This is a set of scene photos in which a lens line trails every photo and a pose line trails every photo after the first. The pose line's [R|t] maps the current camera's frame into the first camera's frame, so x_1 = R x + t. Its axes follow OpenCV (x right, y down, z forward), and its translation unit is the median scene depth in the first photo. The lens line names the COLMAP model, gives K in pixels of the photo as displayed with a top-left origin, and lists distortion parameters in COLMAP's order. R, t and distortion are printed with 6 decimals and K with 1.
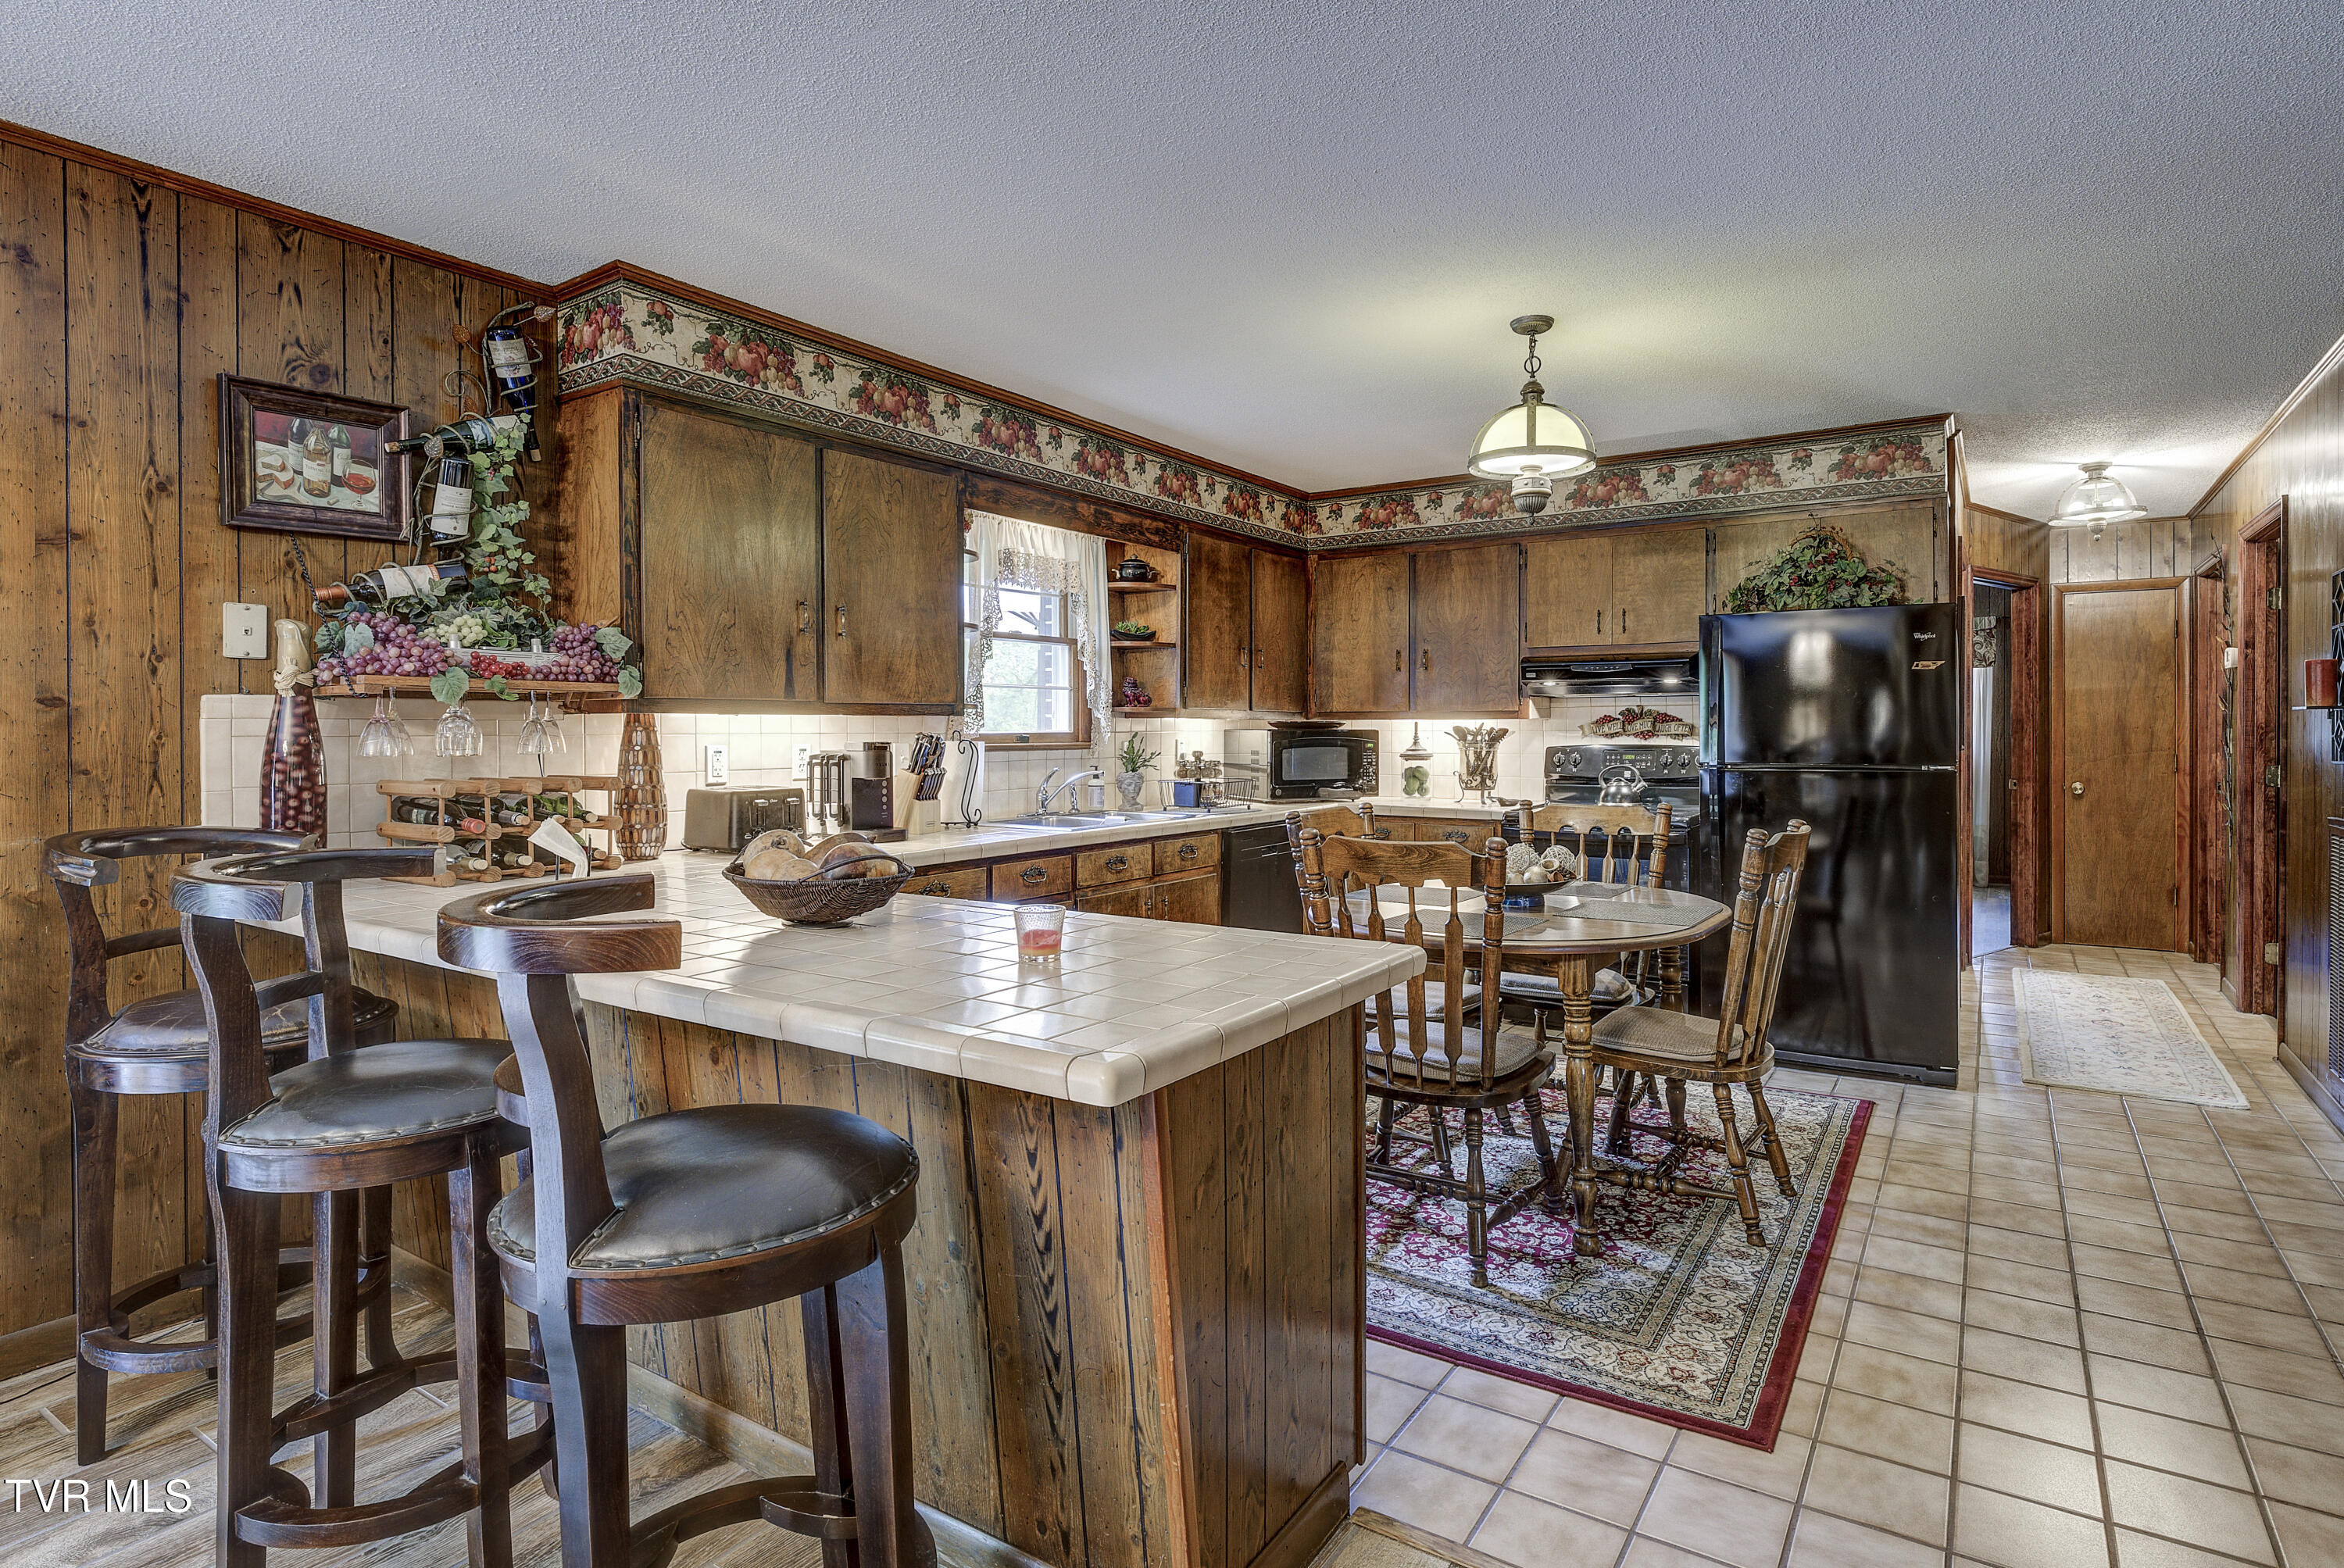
lens RADIAL K [[1206.4, 0, 1224.1], [0, 1206.4, 733.7], [0, 0, 1]] dist [-0.006080, -0.000091]
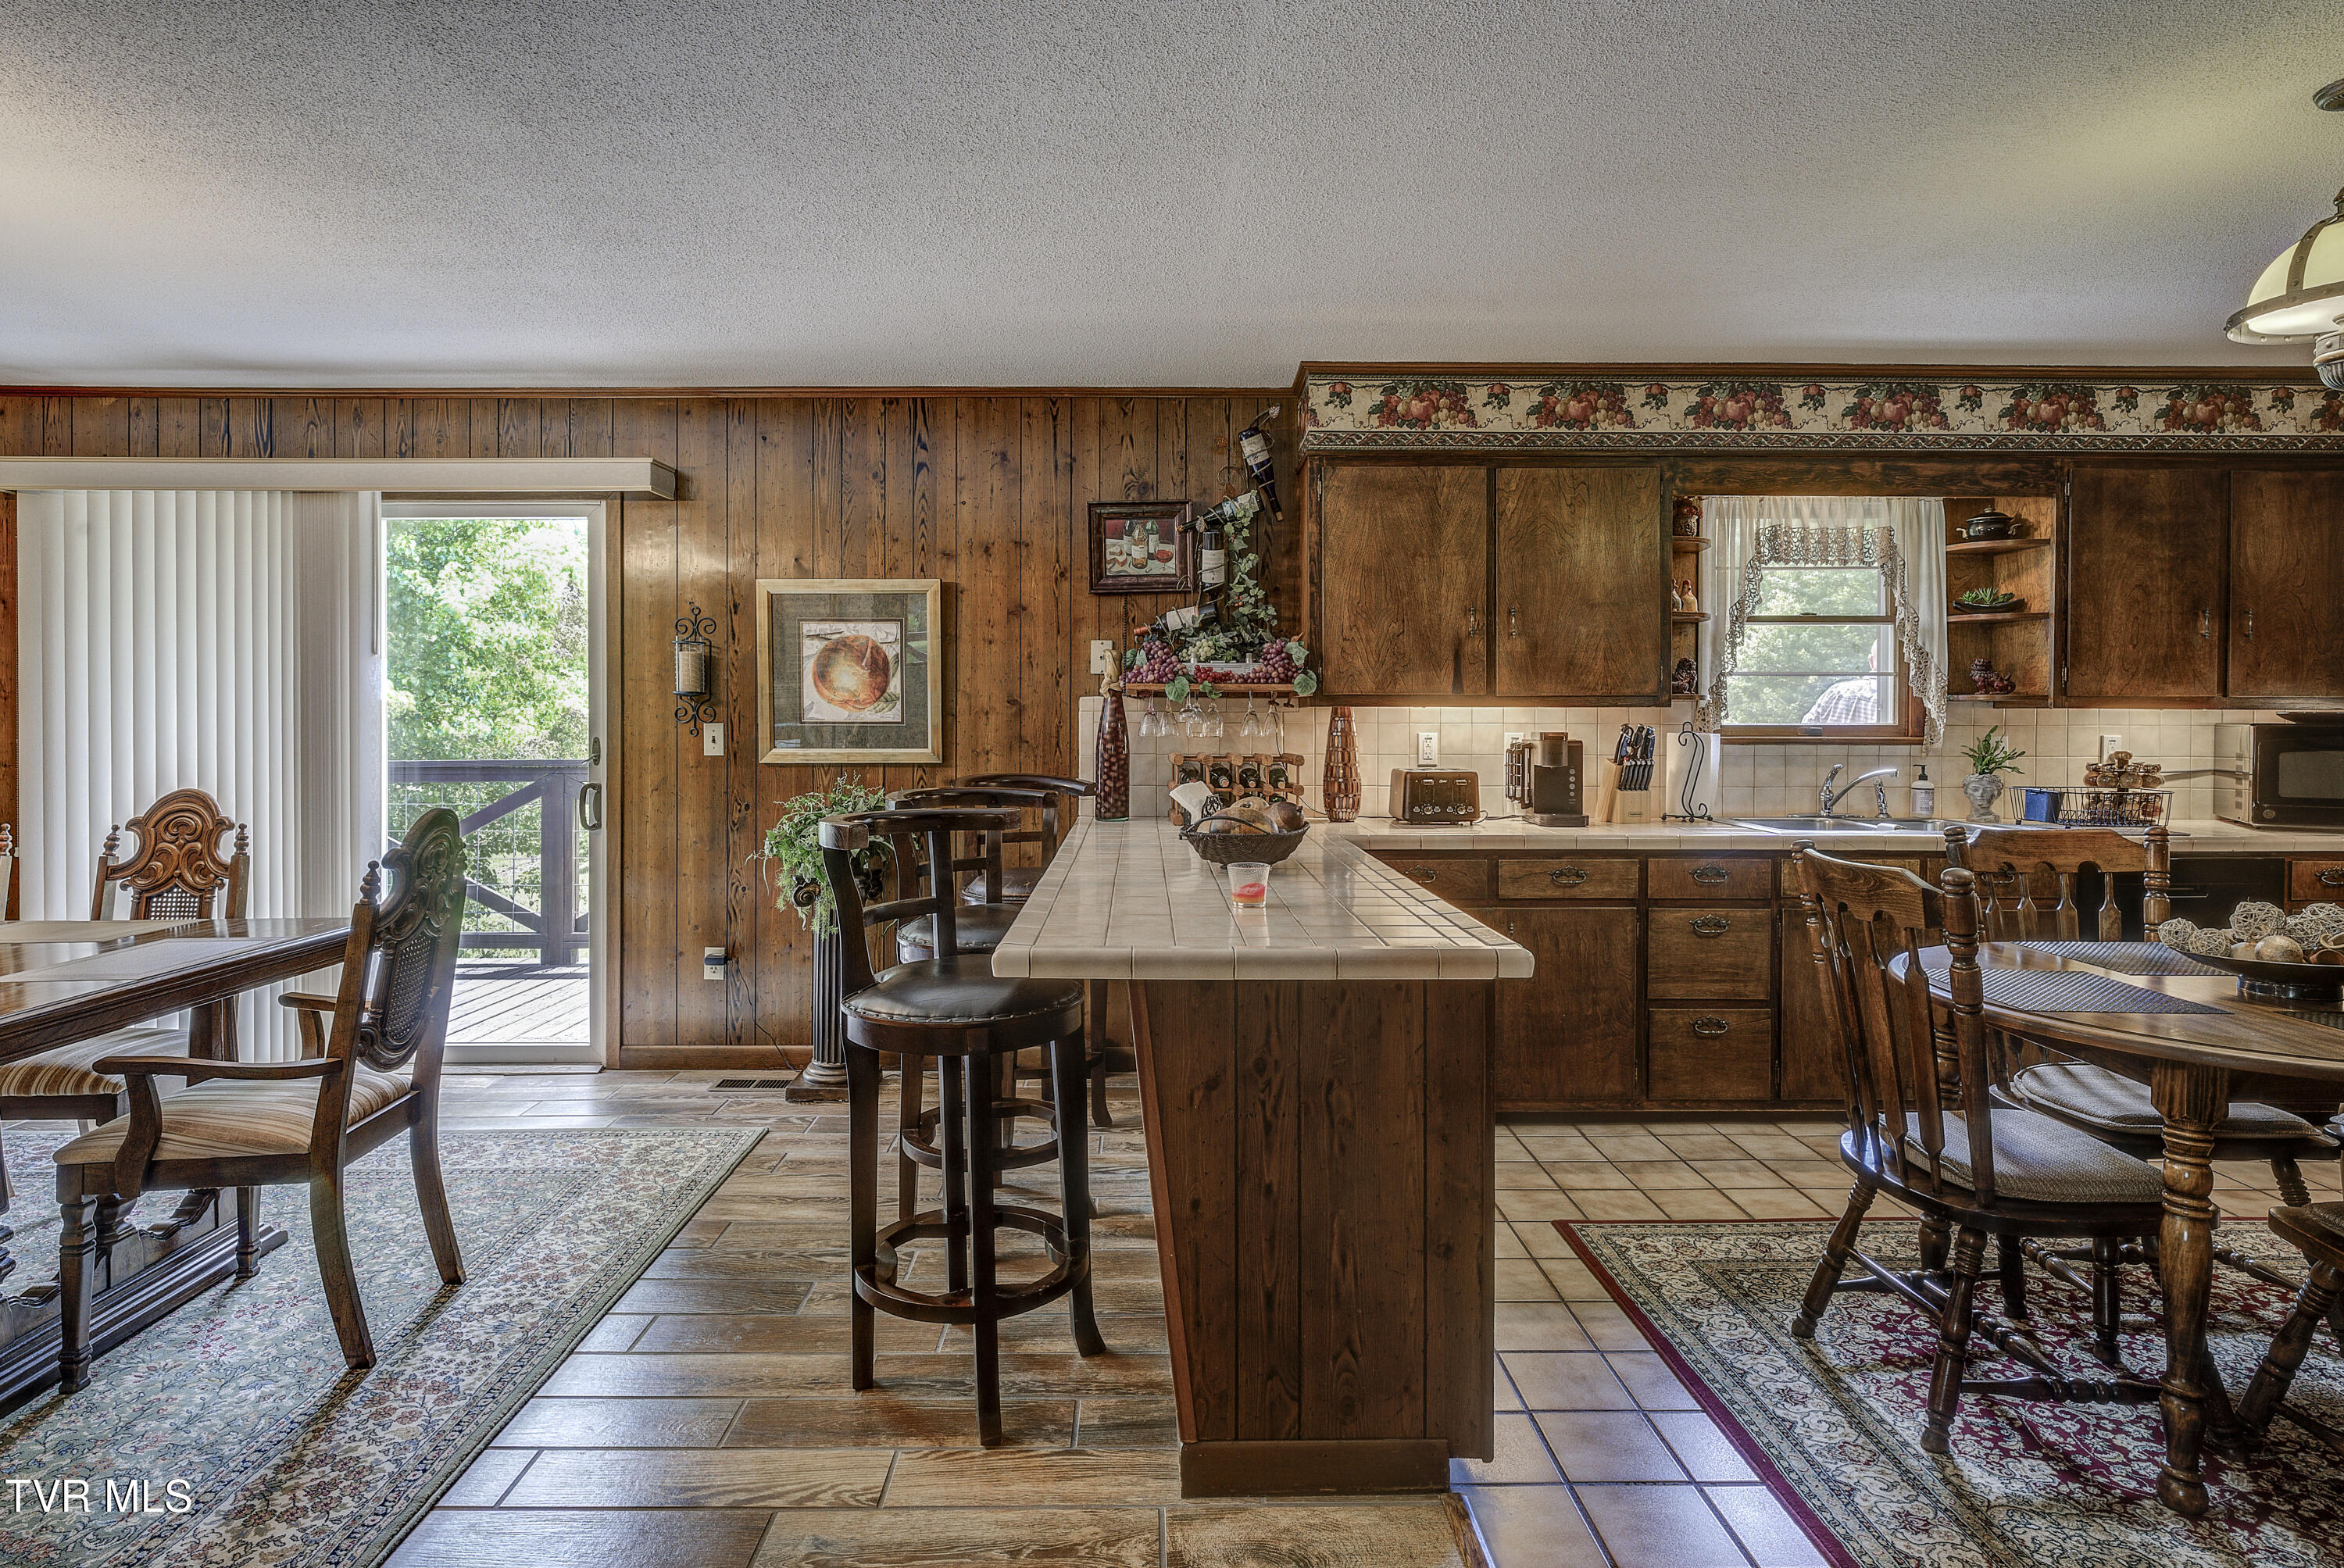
lens RADIAL K [[1206.4, 0, 1156.8], [0, 1206.4, 728.8], [0, 0, 1]] dist [-0.006080, -0.000091]
pose [[0.547754, 0.011834, -0.836556, 0.491194], [-0.007800, 0.999929, 0.009038, -0.003368], [0.836603, 0.001574, 0.547807, 0.141705]]
